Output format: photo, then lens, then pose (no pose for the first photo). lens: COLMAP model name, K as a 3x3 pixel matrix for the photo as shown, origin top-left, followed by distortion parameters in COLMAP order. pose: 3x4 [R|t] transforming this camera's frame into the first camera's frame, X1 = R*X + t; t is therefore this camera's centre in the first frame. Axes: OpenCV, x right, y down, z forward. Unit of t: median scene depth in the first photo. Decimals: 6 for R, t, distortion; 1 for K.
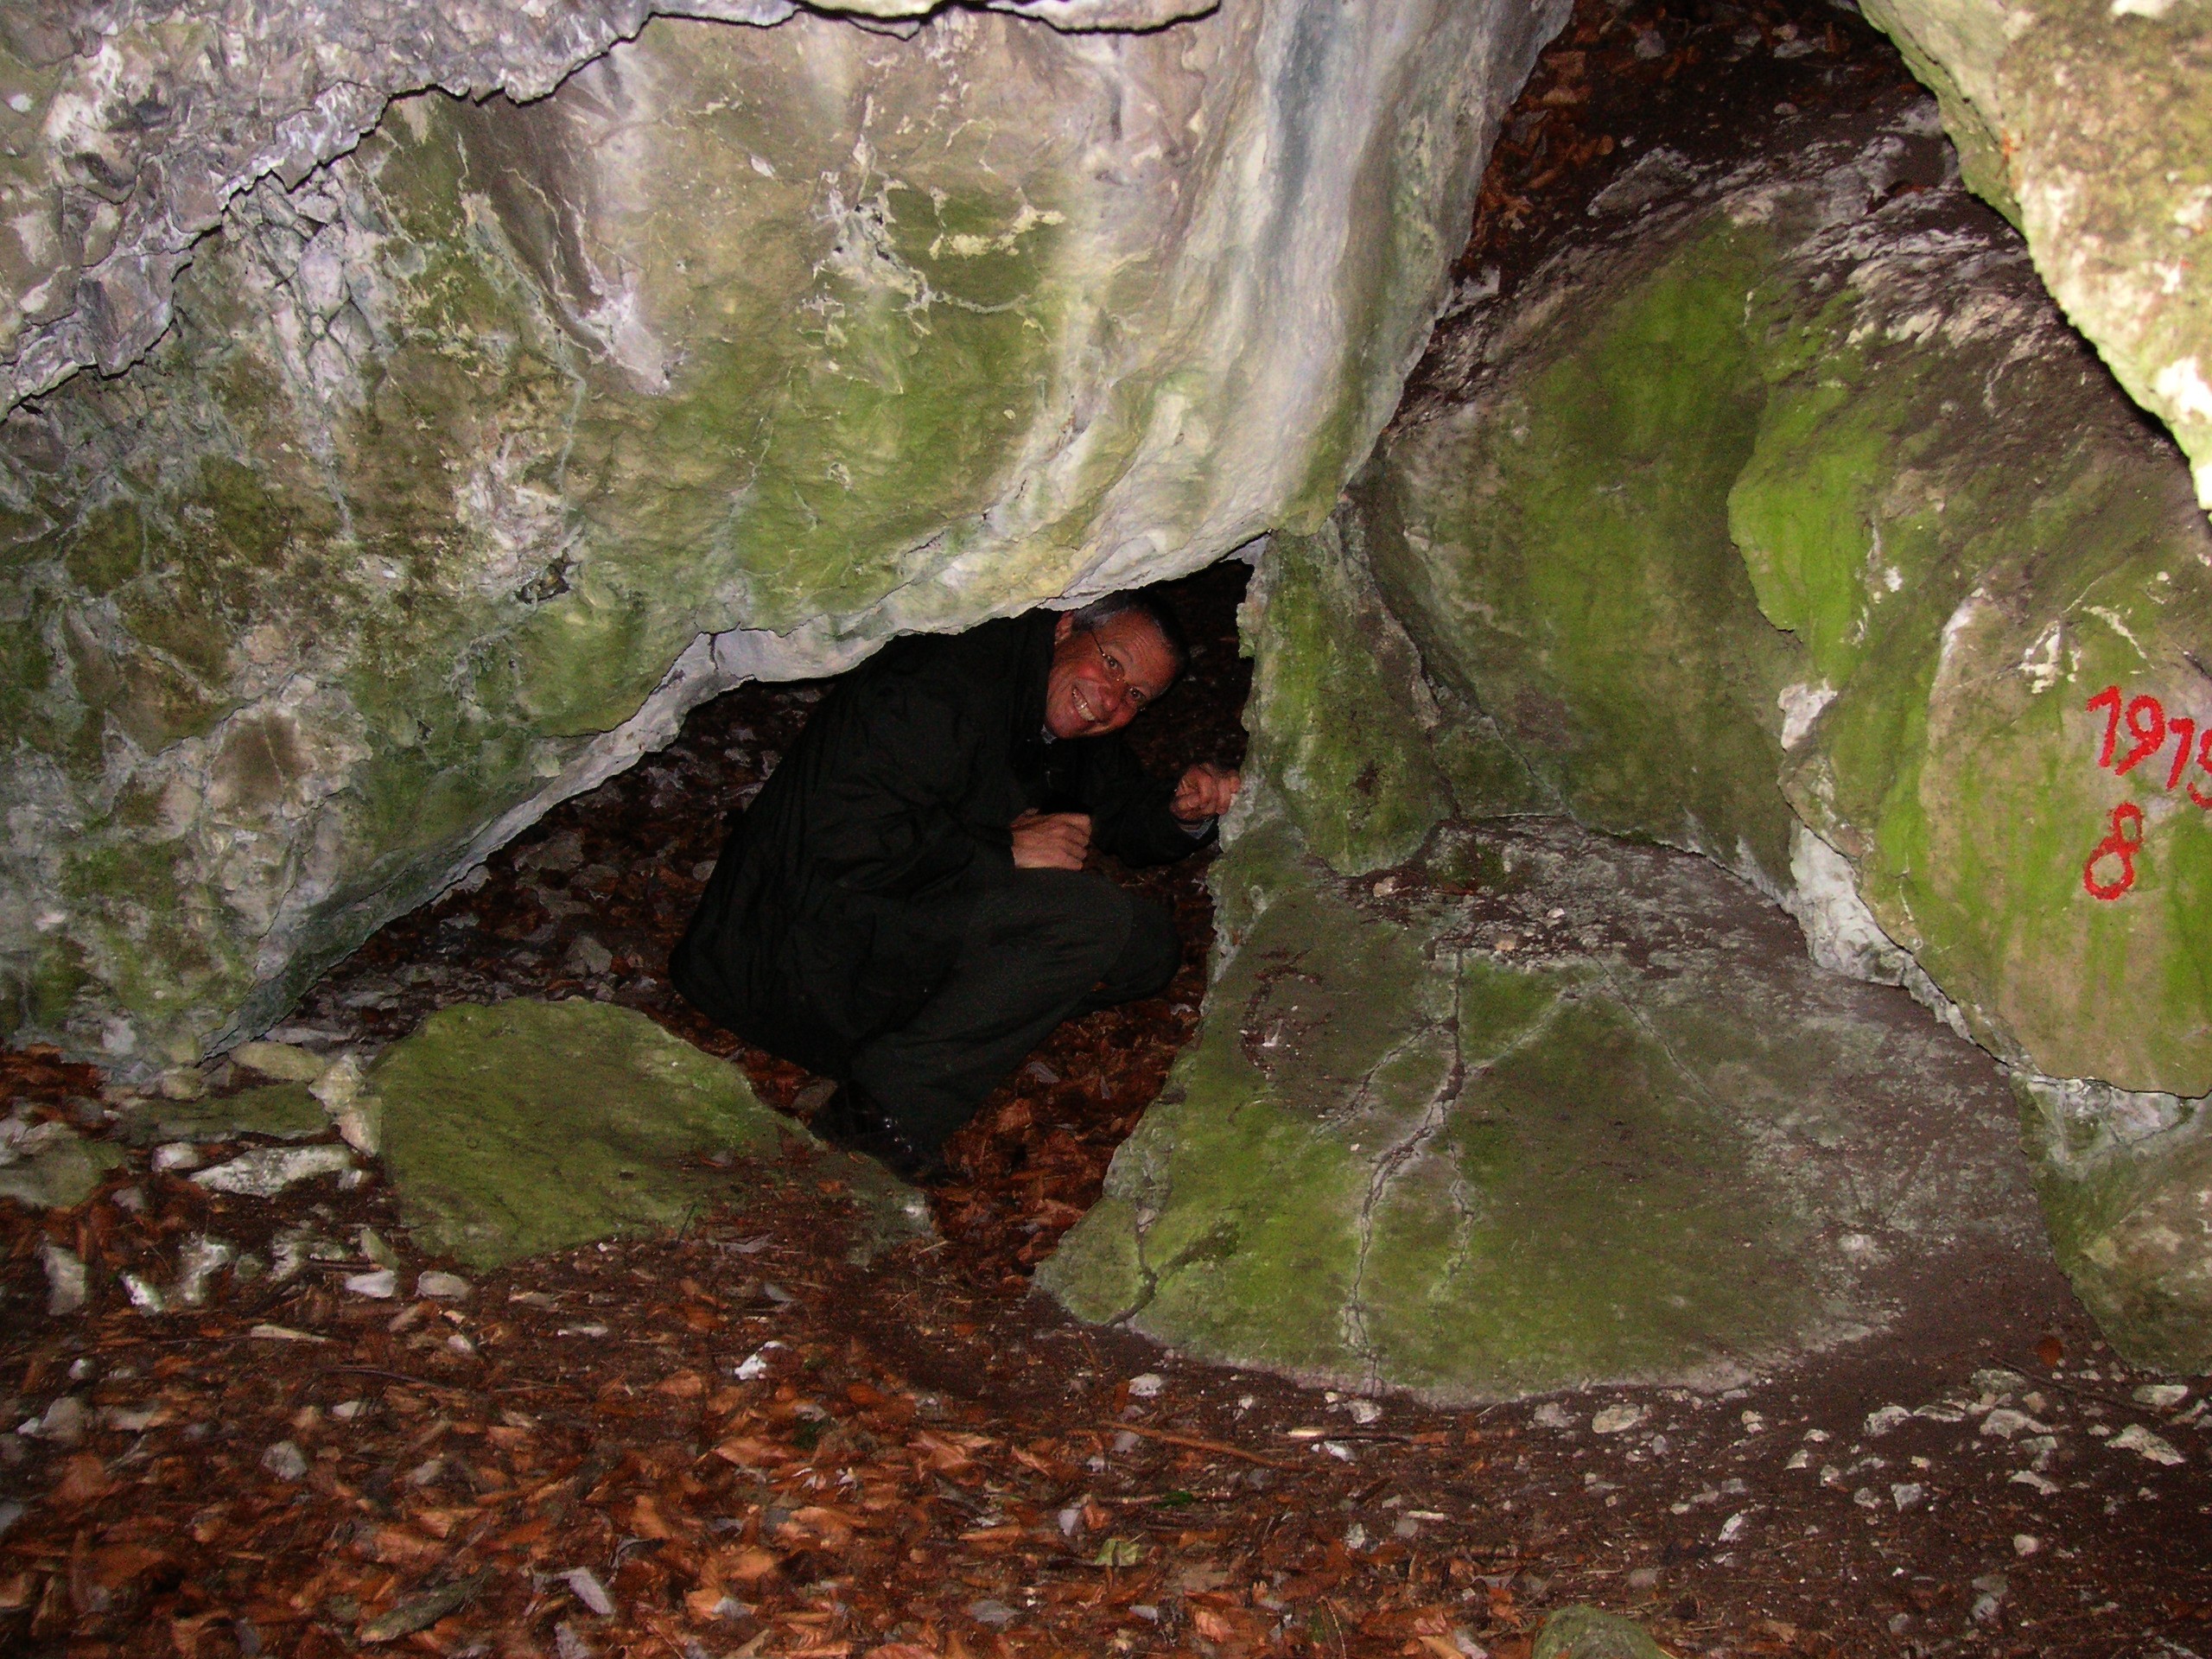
lens RADIAL K [[2471.5, 0, 1106.0], [0, 2471.5, 829.5], [0, 0, 1]] dist [-0.162836, -0.017696]
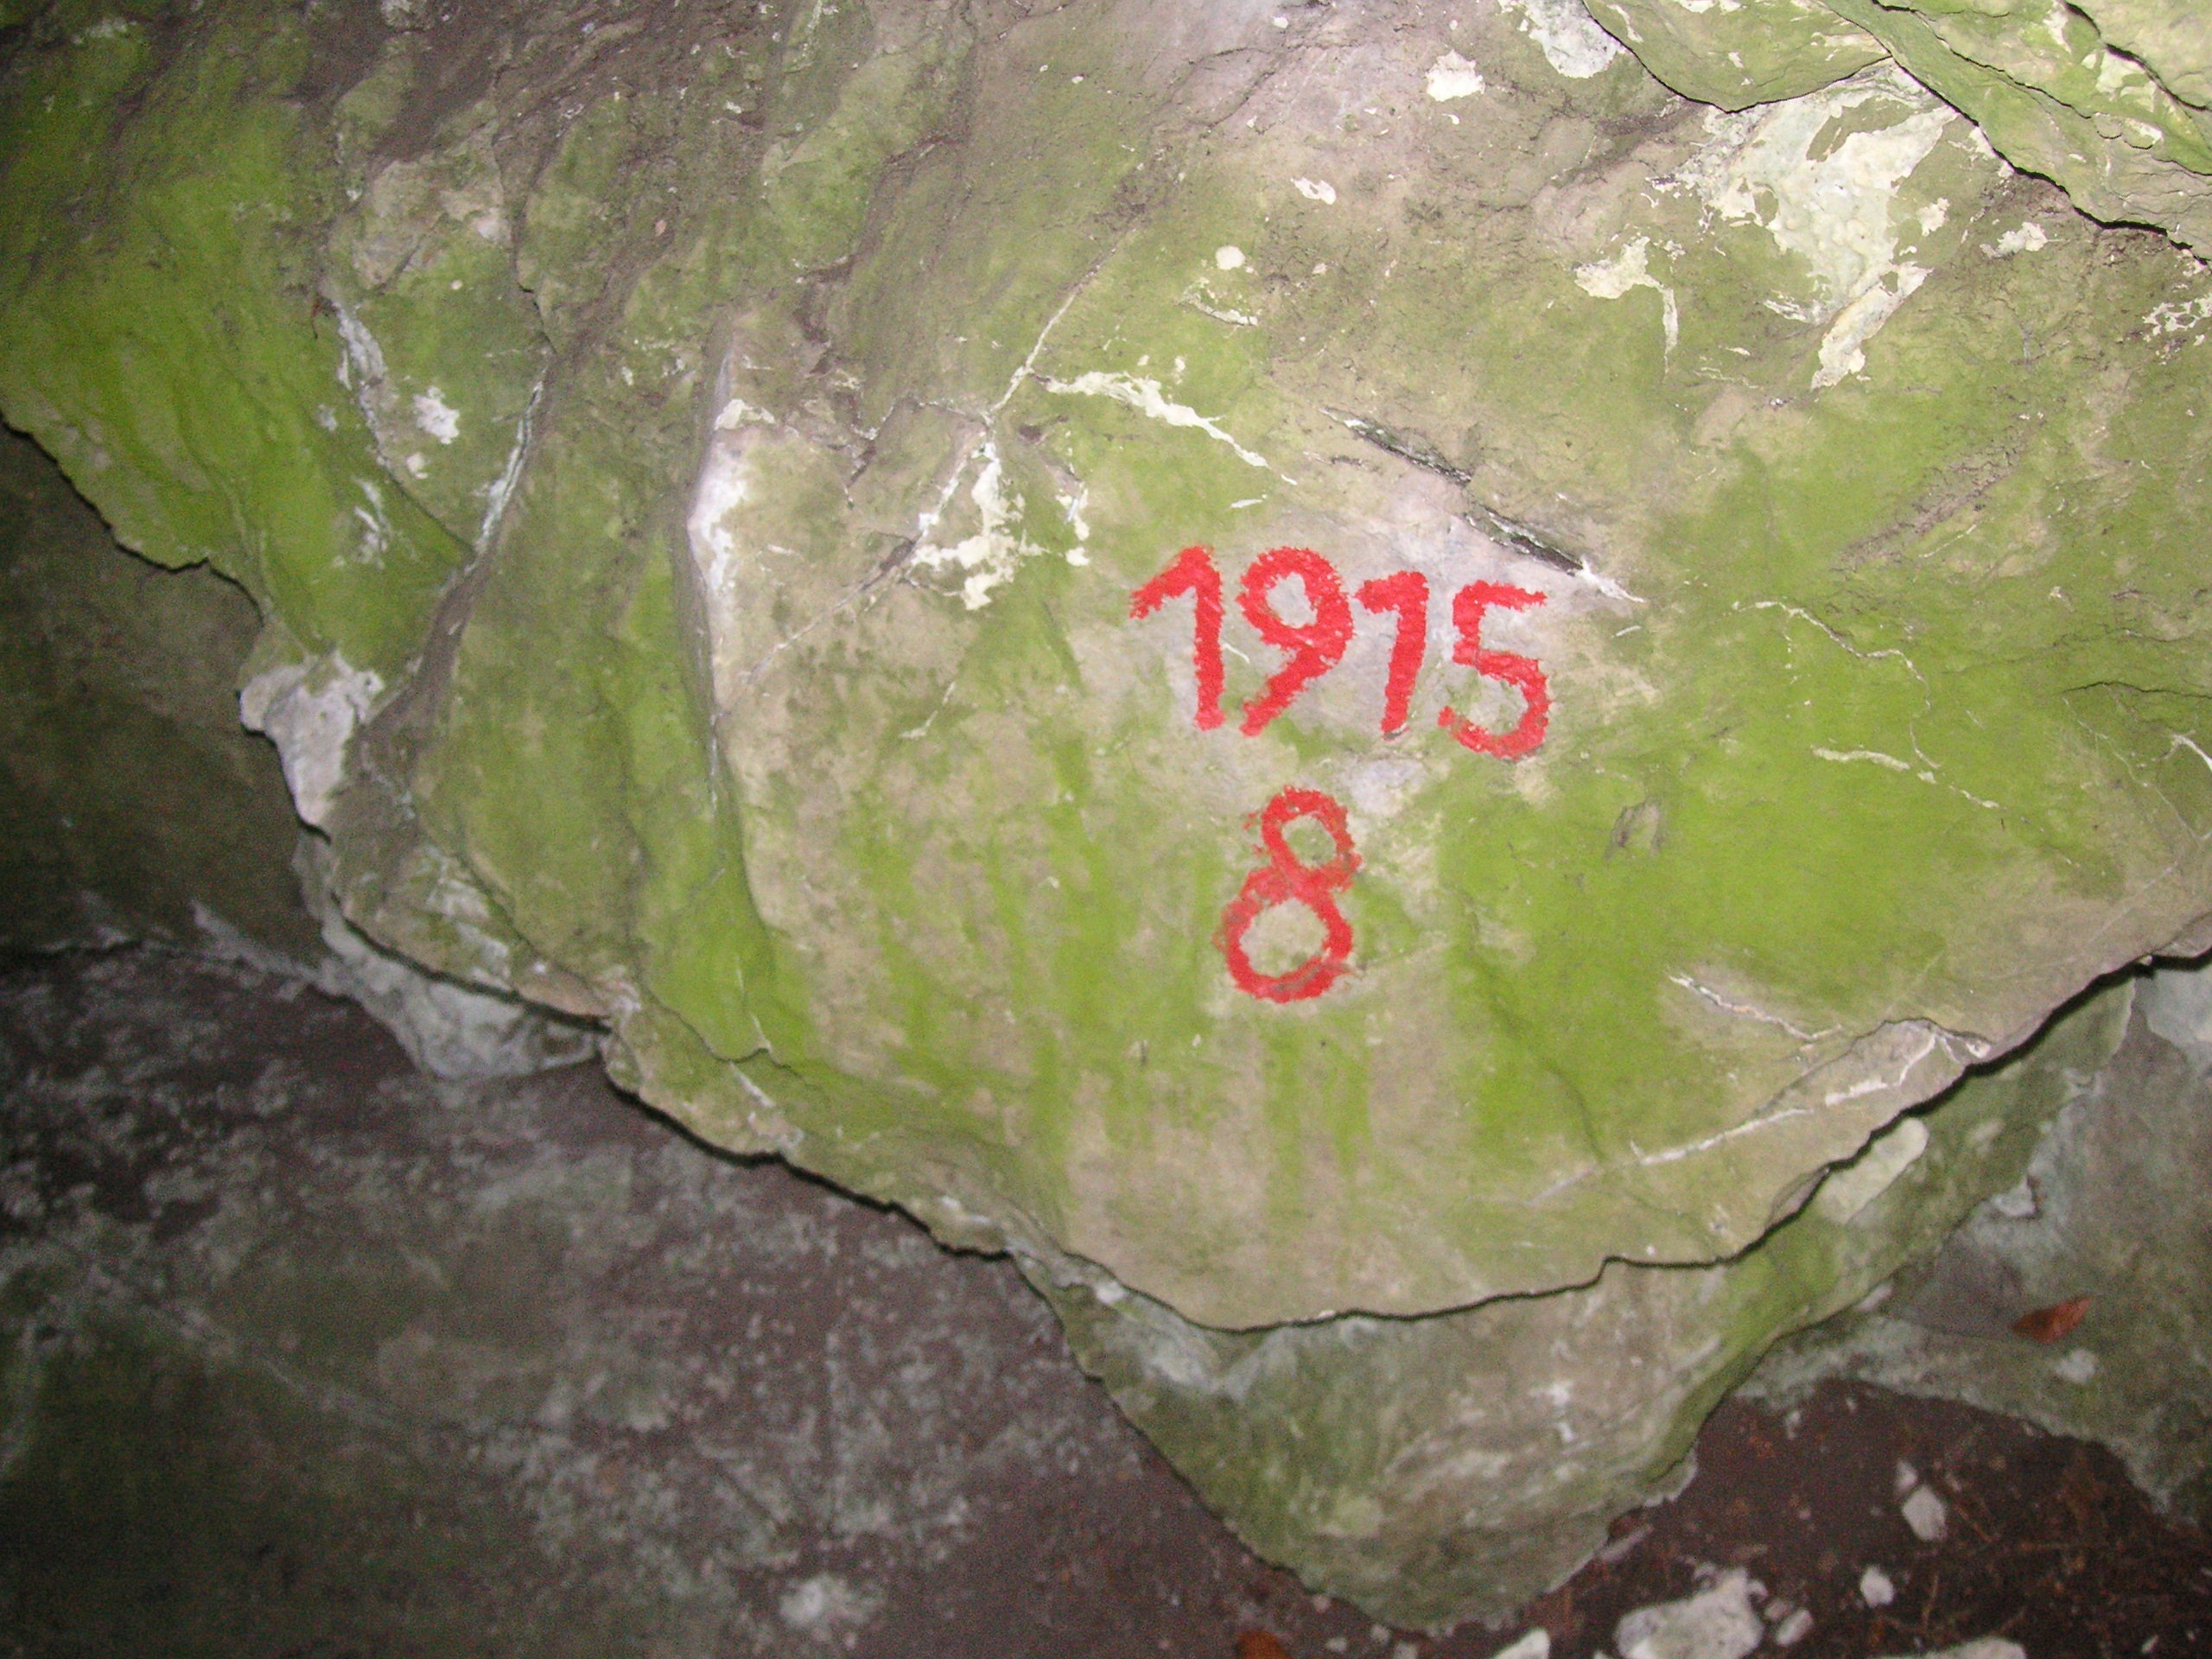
lens RADIAL K [[2471.5, 0, 1106.0], [0, 2471.5, 829.5], [0, 0, 1]] dist [-0.162836, -0.017696]
pose [[0.698767, -0.415134, 0.582571, 0.138863], [0.316891, 0.909756, 0.268186, -0.131390], [-0.641330, -0.002788, 0.767260, 0.668047]]
